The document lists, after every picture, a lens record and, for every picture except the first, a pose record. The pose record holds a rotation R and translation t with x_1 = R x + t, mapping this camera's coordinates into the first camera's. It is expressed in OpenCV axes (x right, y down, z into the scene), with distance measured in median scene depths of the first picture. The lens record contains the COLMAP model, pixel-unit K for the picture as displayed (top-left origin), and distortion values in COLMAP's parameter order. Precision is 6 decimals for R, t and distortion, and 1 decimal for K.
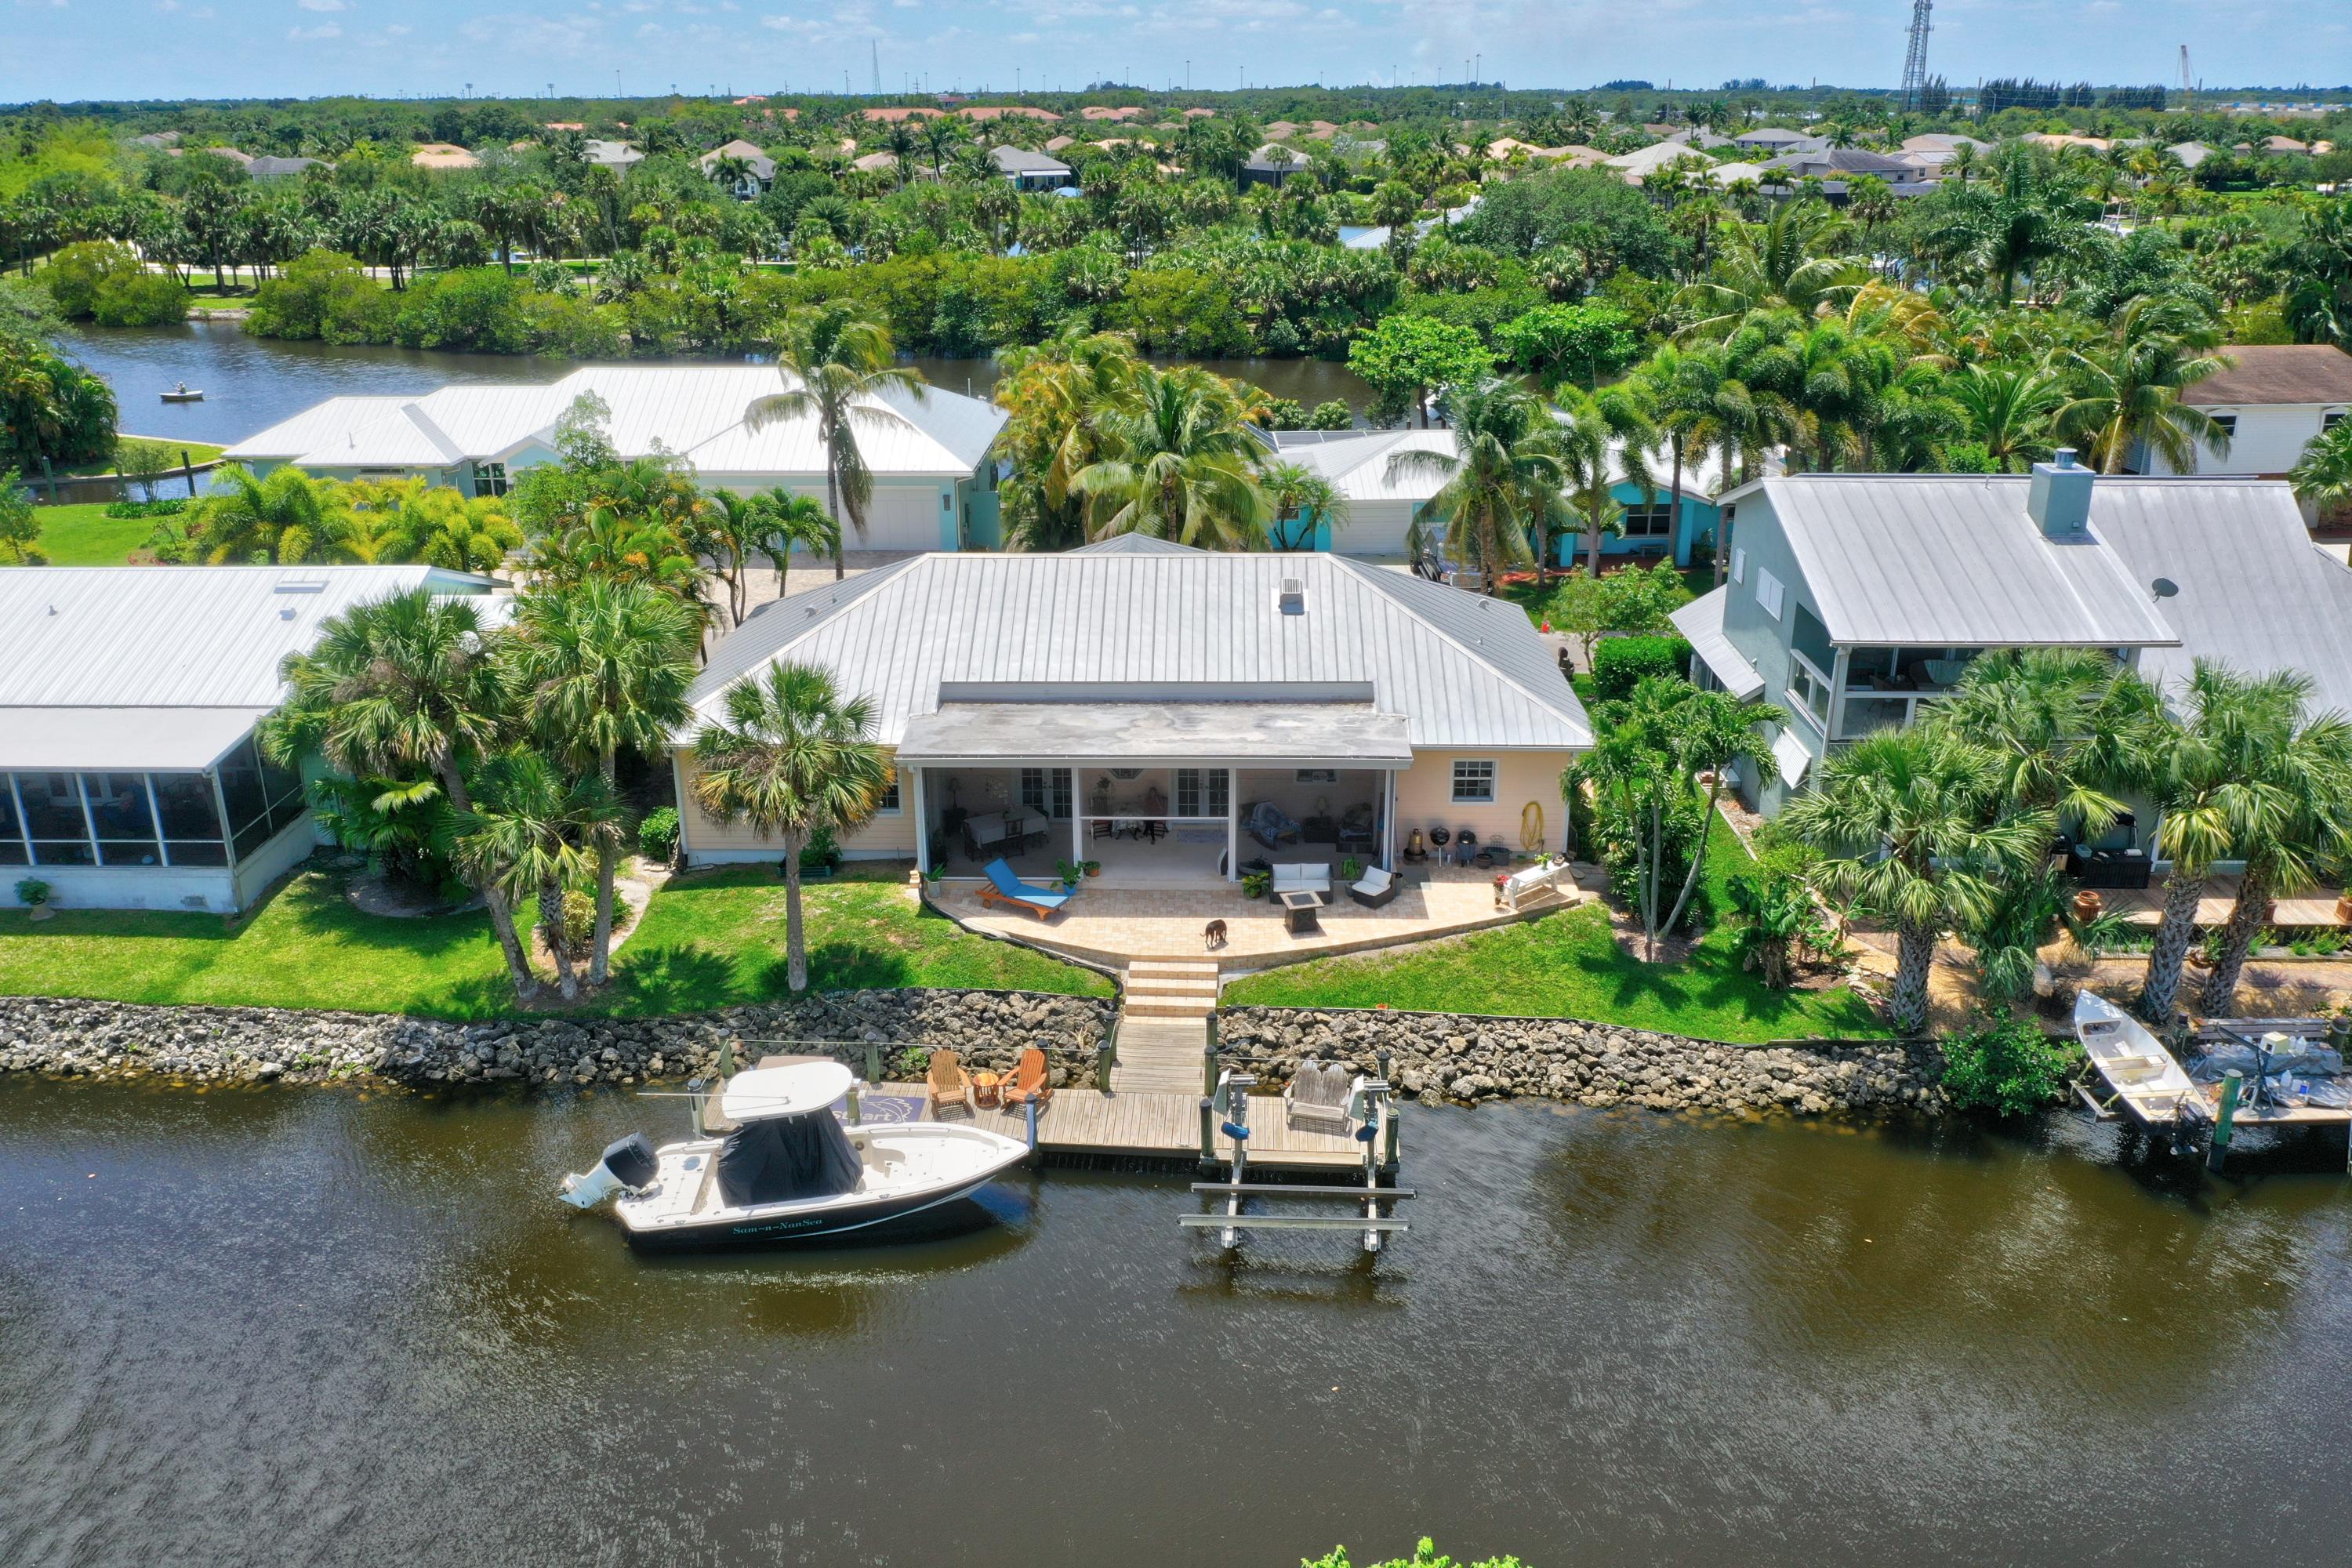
lens RADIAL K [[1820.2, 0, 1176.0], [0, 1820.2, 784.0], [0, 0, 1]] dist [-0.029548, -0.002838]
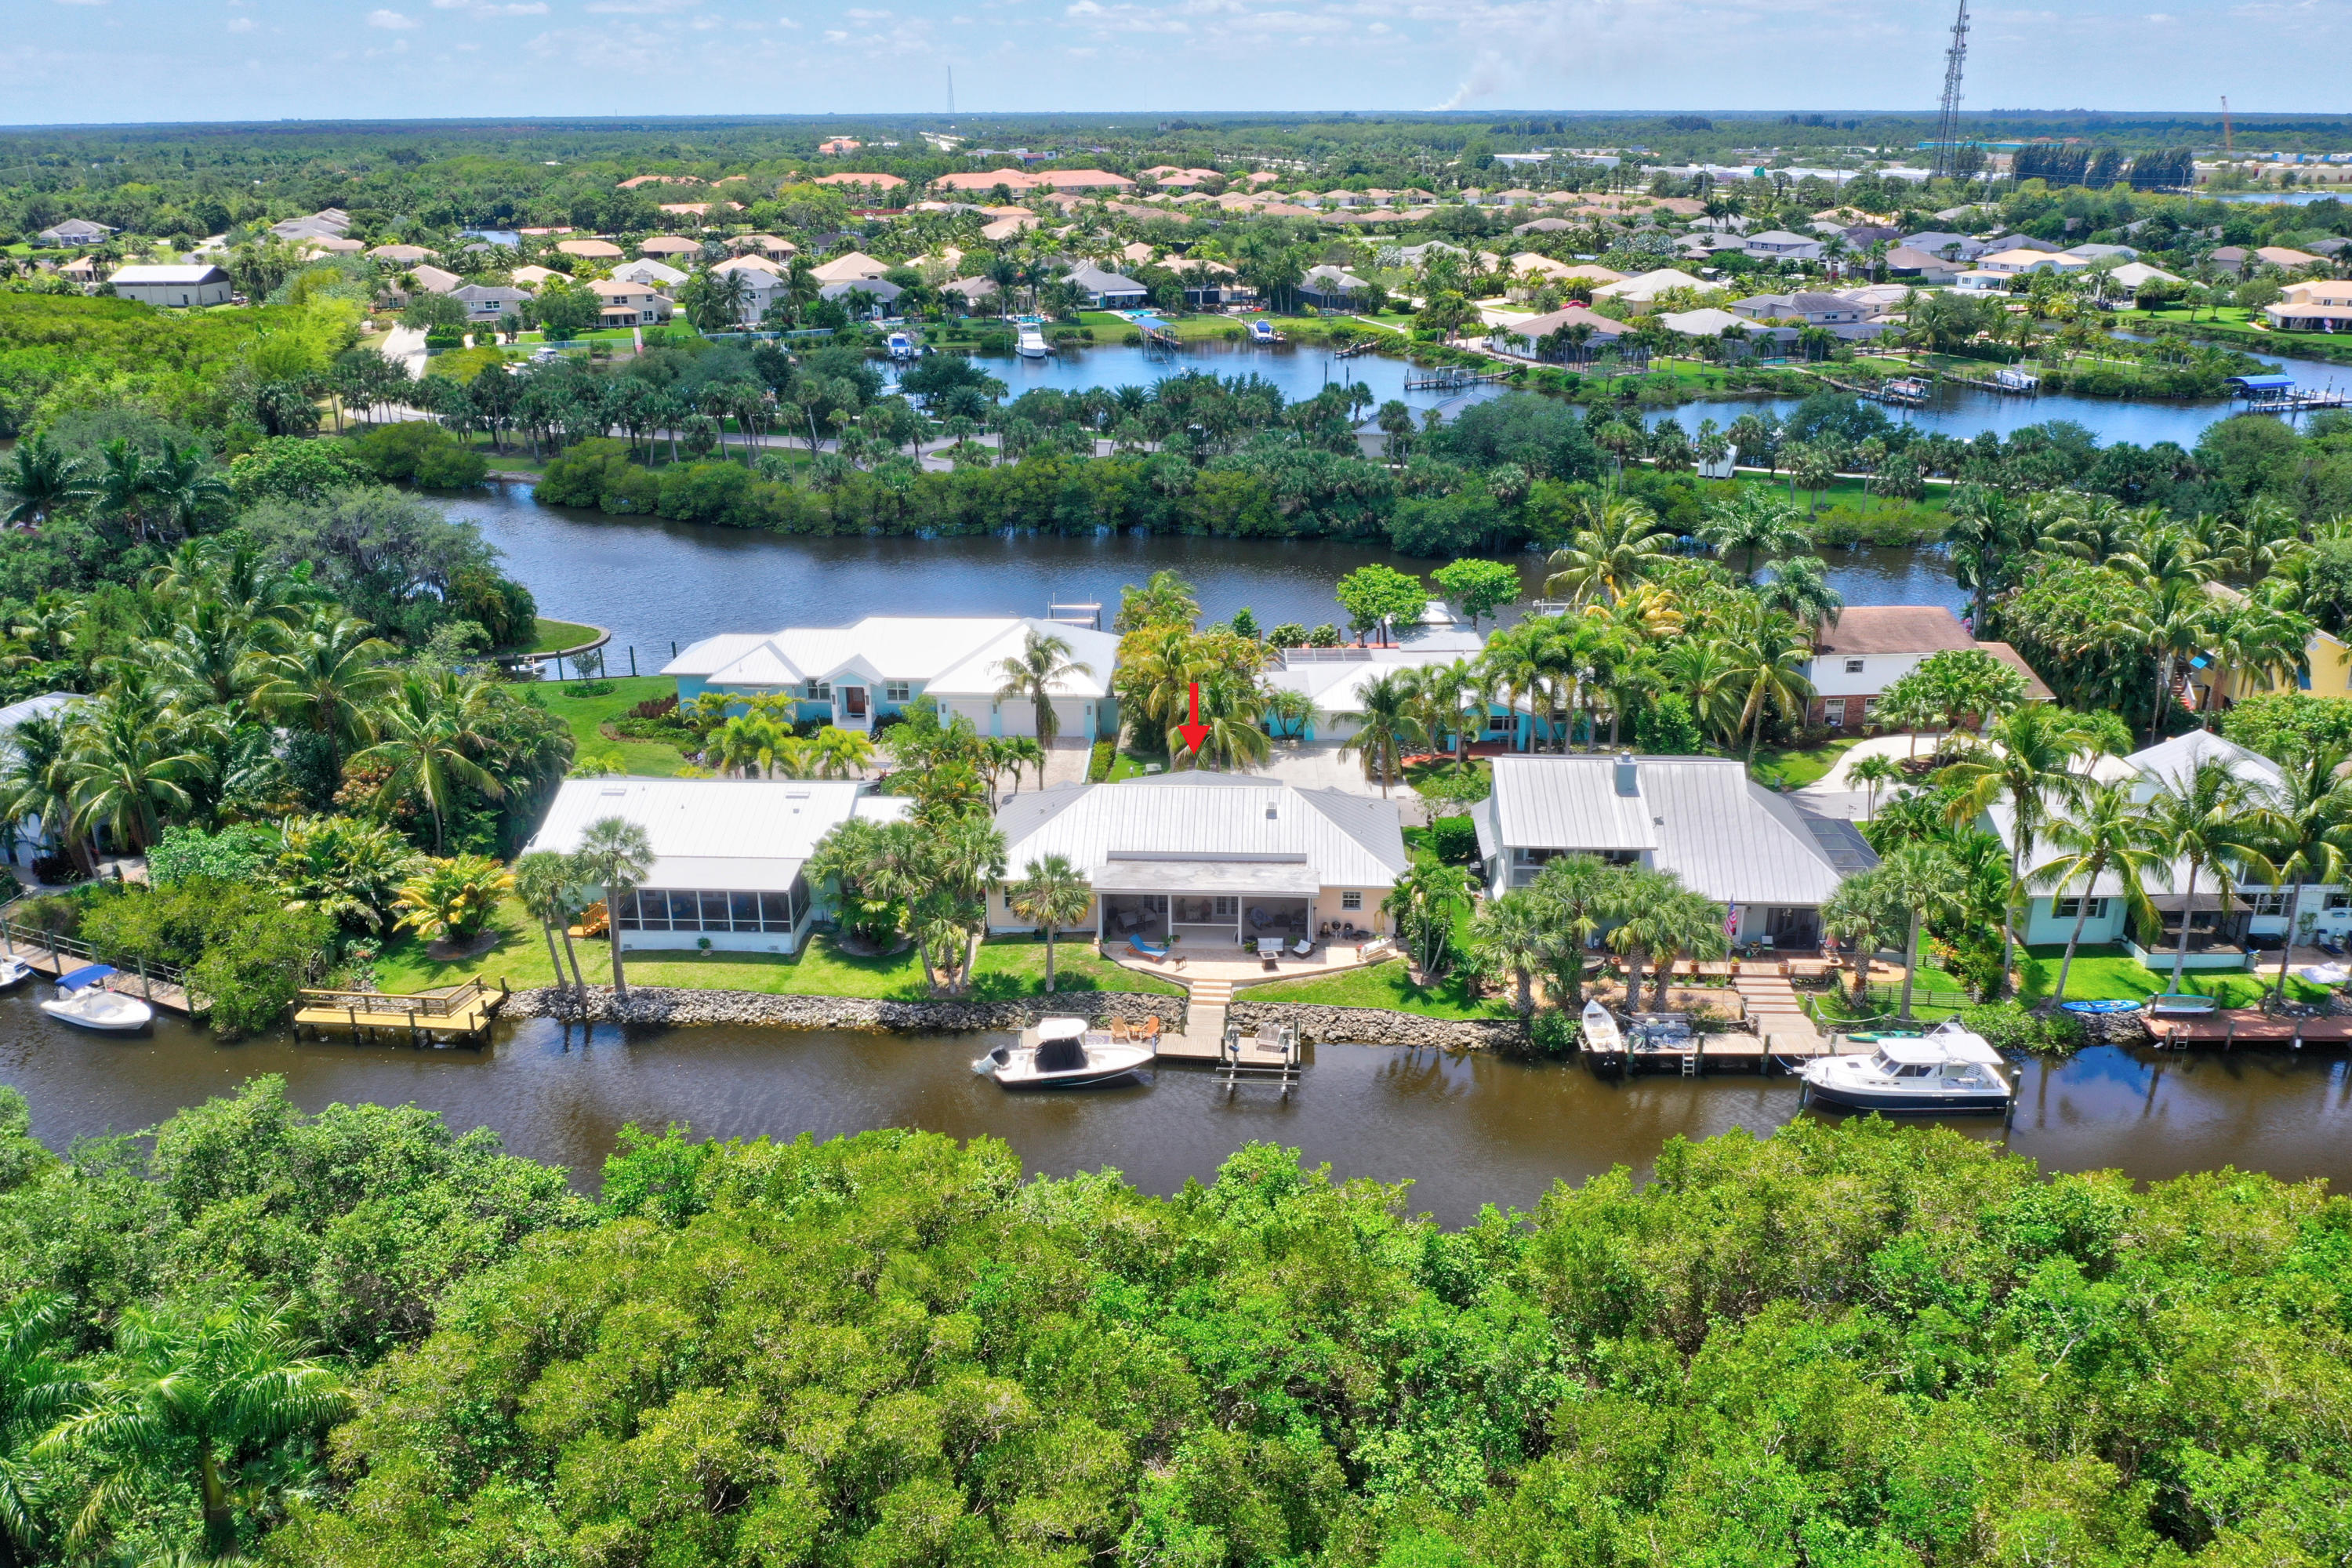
lens RADIAL K [[1820.2, 0, 1176.0], [0, 1820.2, 784.0], [0, 0, 1]] dist [-0.029548, -0.002838]
pose [[0.999362, 0.011672, -0.033768, 0.026039], [-0.011892, 0.999909, -0.006305, -0.129862], [0.033691, 0.006703, 0.999410, -1.233627]]
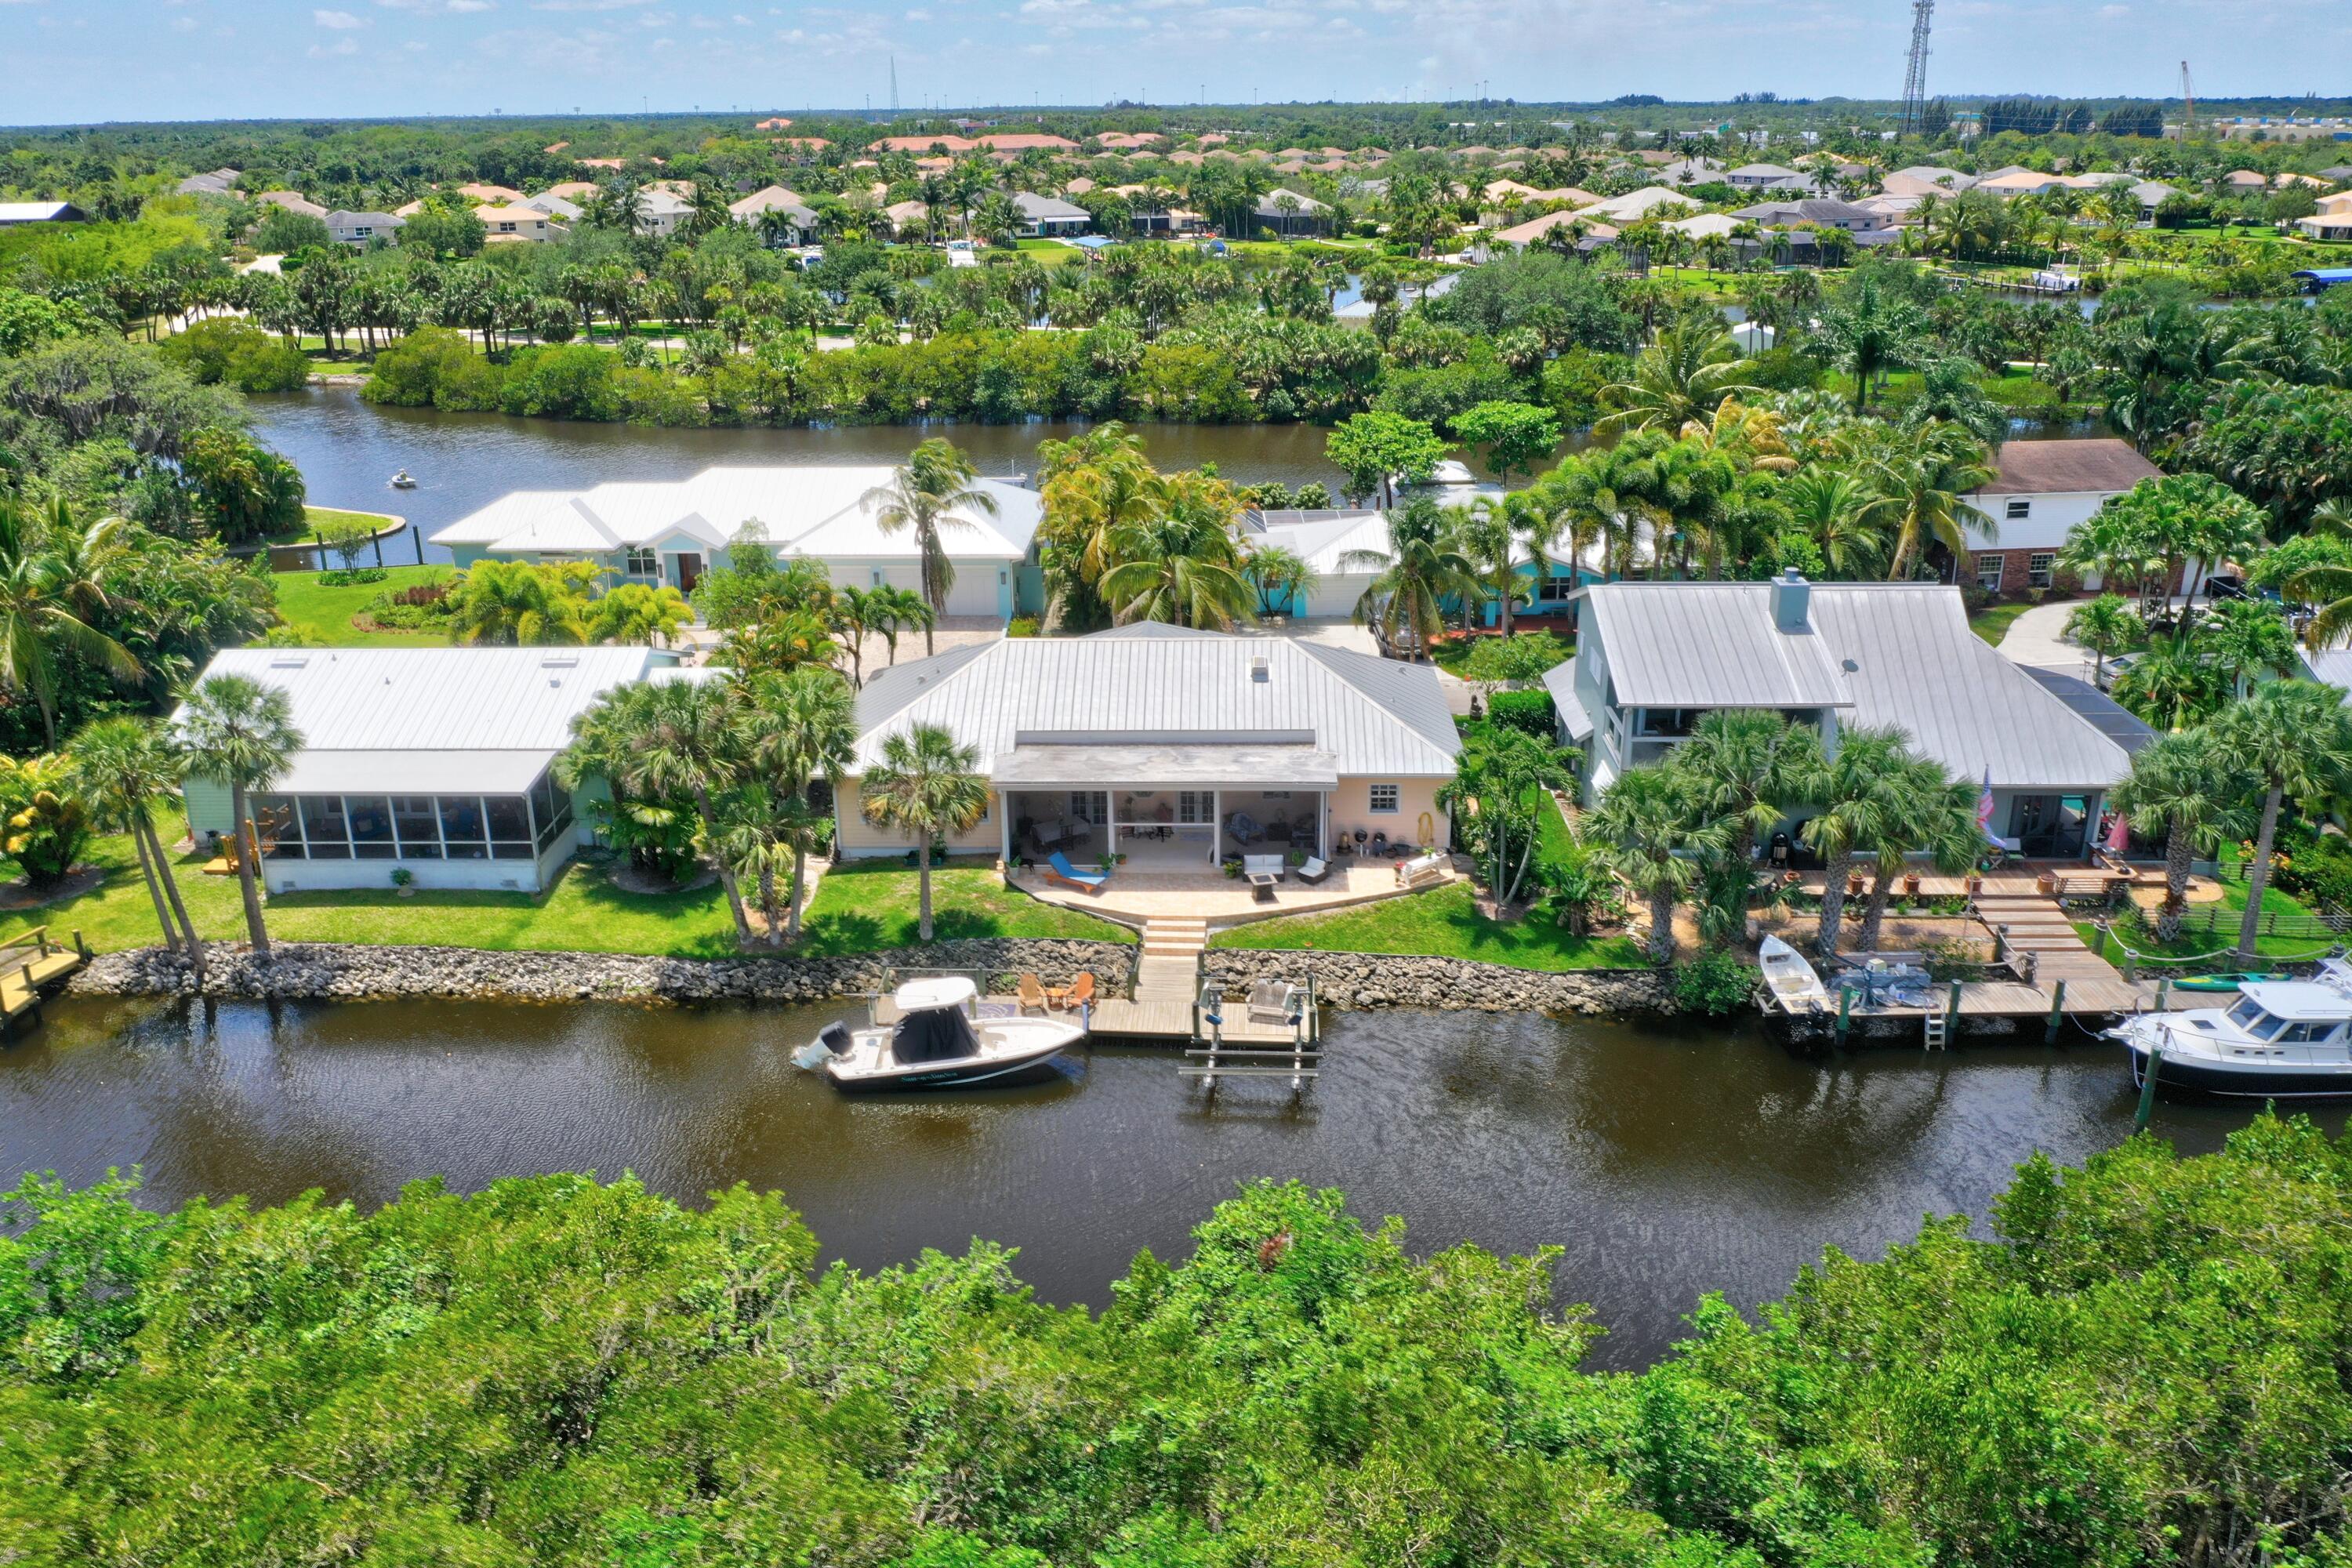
lens RADIAL K [[1820.2, 0, 1176.0], [0, 1820.2, 784.0], [0, 0, 1]] dist [-0.029548, -0.002838]
pose [[0.999945, -0.003184, -0.009951, 0.012670], [0.003134, 0.999983, -0.005009, -0.006514], [0.009966, 0.004978, 0.999938, -0.470983]]
